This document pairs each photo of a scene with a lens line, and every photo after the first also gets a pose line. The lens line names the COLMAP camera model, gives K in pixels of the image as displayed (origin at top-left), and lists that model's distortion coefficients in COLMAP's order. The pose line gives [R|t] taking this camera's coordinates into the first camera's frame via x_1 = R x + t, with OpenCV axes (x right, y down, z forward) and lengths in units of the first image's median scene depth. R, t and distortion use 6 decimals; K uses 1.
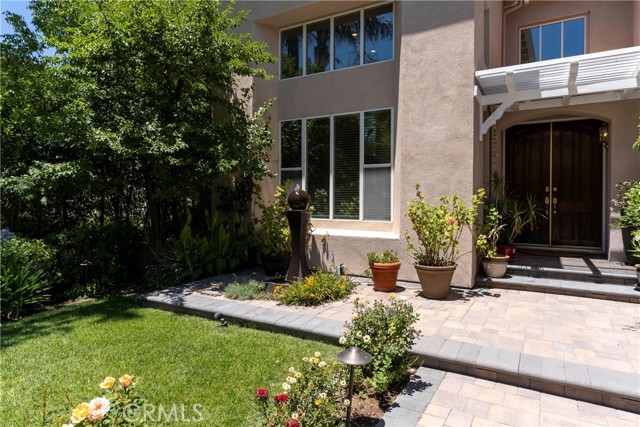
lens RADIAL K [[390.5, 0, 320.0], [0, 390.5, 213.5], [0, 0, 1]] dist [-0.002285, -0.000252]
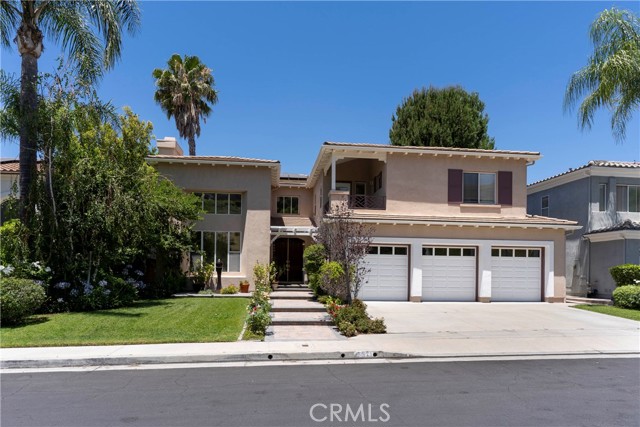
lens RADIAL K [[401.5, 0, 320.0], [0, 401.5, 213.5], [0, 0, 1]] dist [0.001253, 0.000060]
pose [[0.795686, 0.064854, 0.602227, -1.293645], [0.013541, 0.992098, -0.124730, -0.035194], [-0.605558, 0.107400, 0.788521, -1.910643]]
